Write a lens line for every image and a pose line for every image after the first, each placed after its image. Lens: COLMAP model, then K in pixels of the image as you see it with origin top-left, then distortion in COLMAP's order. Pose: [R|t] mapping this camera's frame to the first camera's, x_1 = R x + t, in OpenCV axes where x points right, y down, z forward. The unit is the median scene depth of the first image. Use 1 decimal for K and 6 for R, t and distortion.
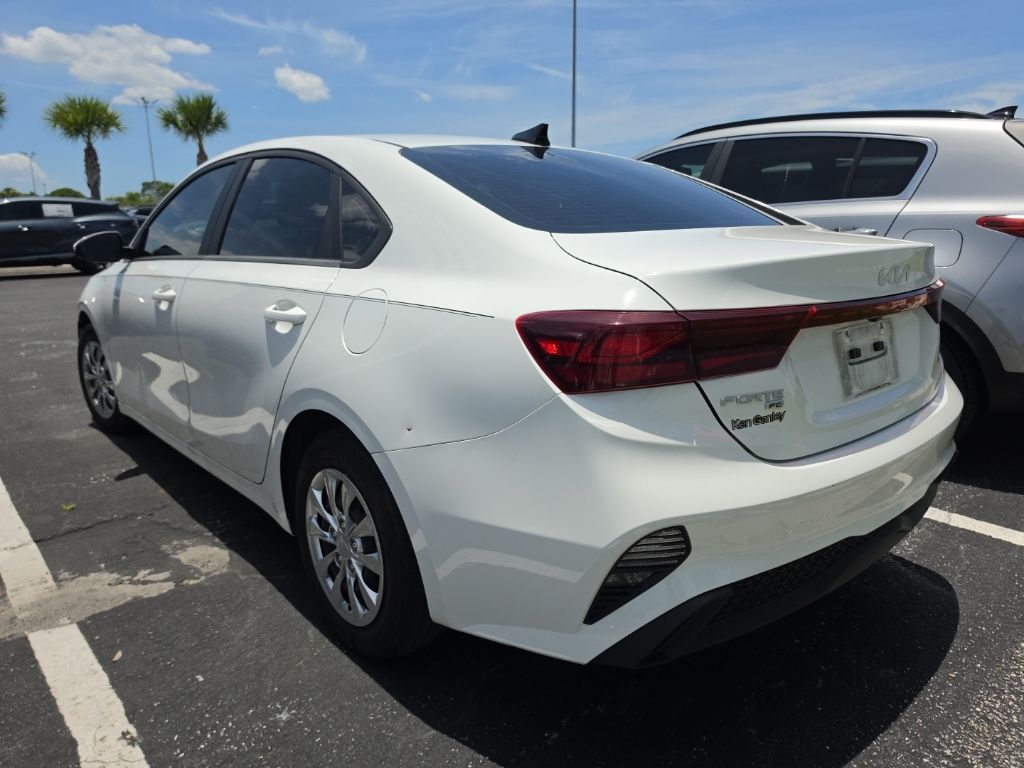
lens RADIAL K [[766.9, 0, 519.4], [0, 766.9, 385.0], [0, 0, 1]] dist [-0.003720, -0.019071]
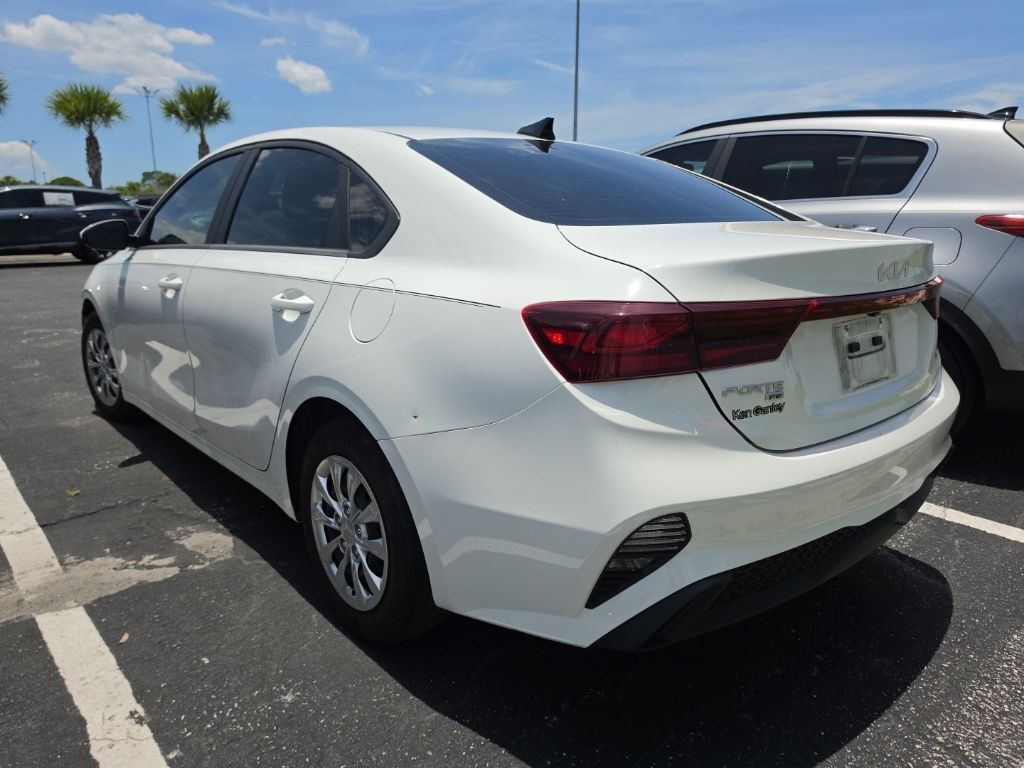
lens RADIAL K [[766.9, 0, 520.5], [0, 766.9, 383.1], [0, 0, 1]] dist [-0.003720, -0.019071]
pose [[0.999928, 0.011469, 0.003390, -0.006636], [-0.011483, 0.999925, 0.004232, 0.005681], [-0.003341, -0.004271, 0.999985, -0.014042]]
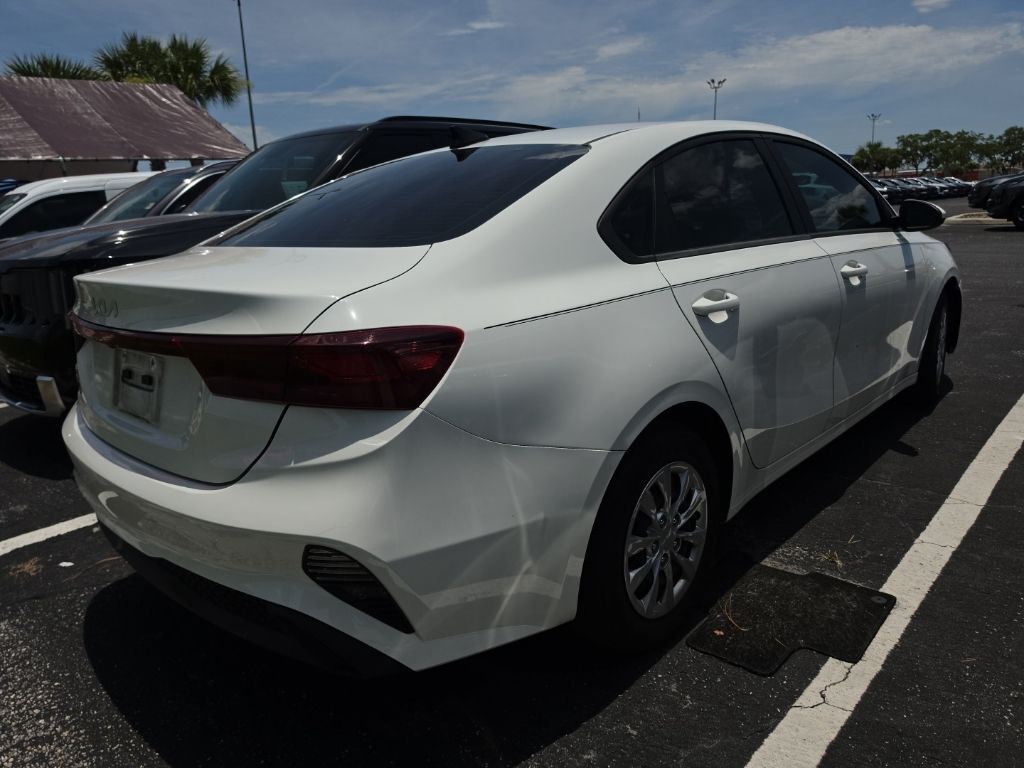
lens RADIAL K [[766.9, 0, 515.4], [0, 766.9, 392.0], [0, 0, 1]] dist [-0.003720, -0.019071]
pose [[0.042163, 0.242285, -0.969289, 1.218263], [-0.166036, 0.958360, 0.232331, -0.289715], [0.985218, 0.151141, 0.080635, 1.164415]]
